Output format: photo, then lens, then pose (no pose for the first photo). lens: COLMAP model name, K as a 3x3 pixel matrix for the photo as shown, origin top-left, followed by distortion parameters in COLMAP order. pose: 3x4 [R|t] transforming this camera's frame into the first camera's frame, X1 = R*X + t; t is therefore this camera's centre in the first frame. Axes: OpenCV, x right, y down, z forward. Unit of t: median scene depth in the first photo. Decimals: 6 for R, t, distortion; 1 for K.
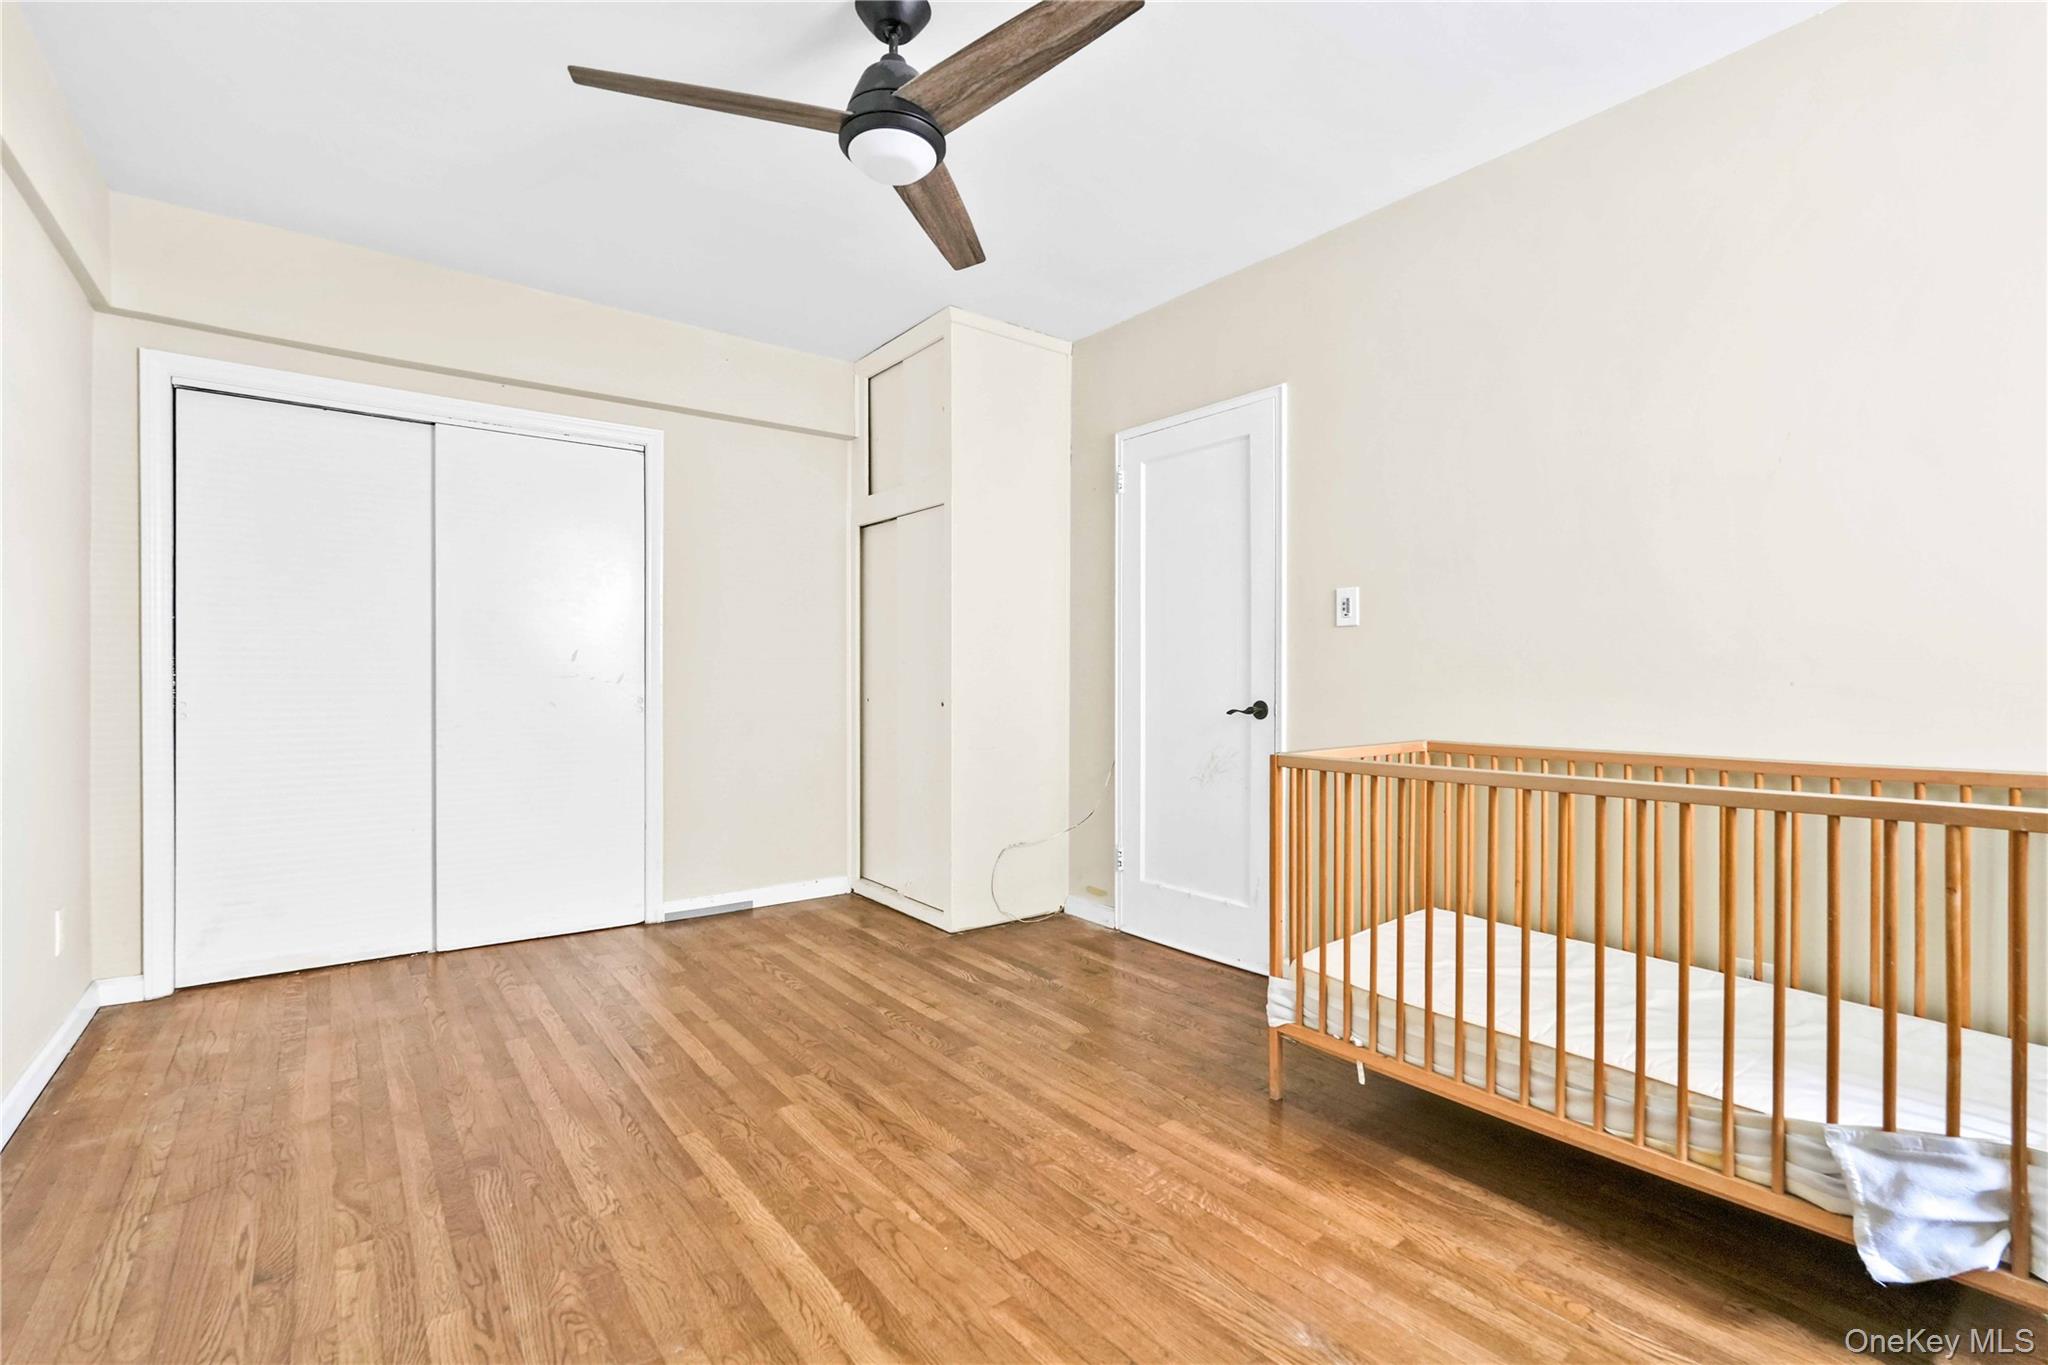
lens RADIAL K [[901.5, 0, 1027.6], [0, 901.5, 684.7], [0, 0, 1]] dist [-0.017446, 0.006666]
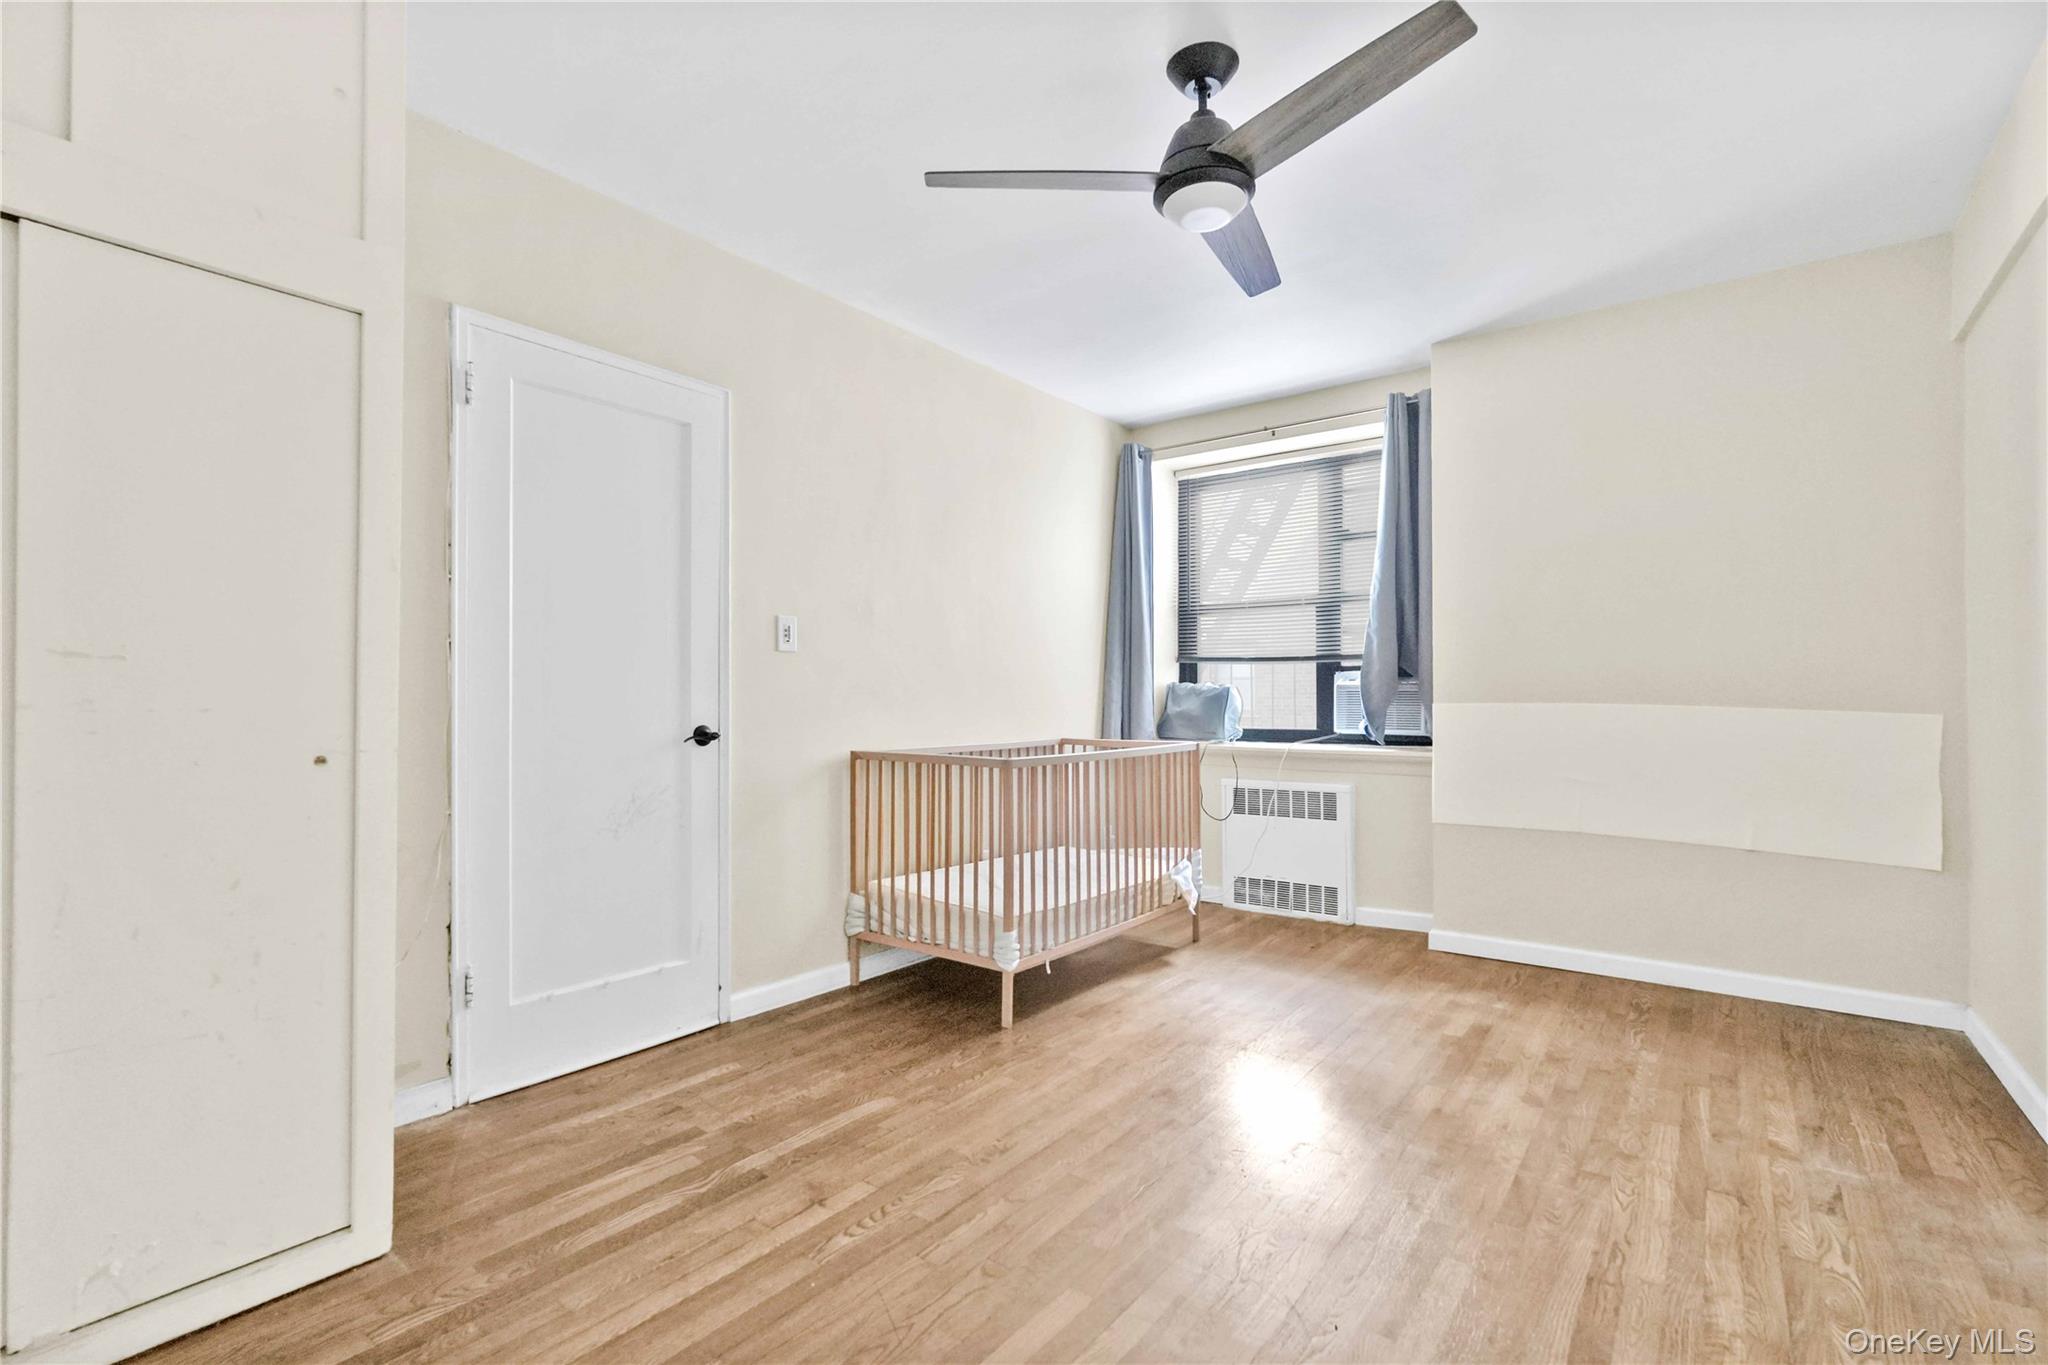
lens RADIAL K [[901.5, 0, 1030.1], [0, 901.5, 690.6], [0, 0, 1]] dist [-0.017446, 0.006666]
pose [[-0.242041, 0.011784, 0.970194, -0.753824], [0.005179, 0.999928, -0.010853, -0.005742], [-0.970252, 0.002398, -0.242085, 0.976038]]
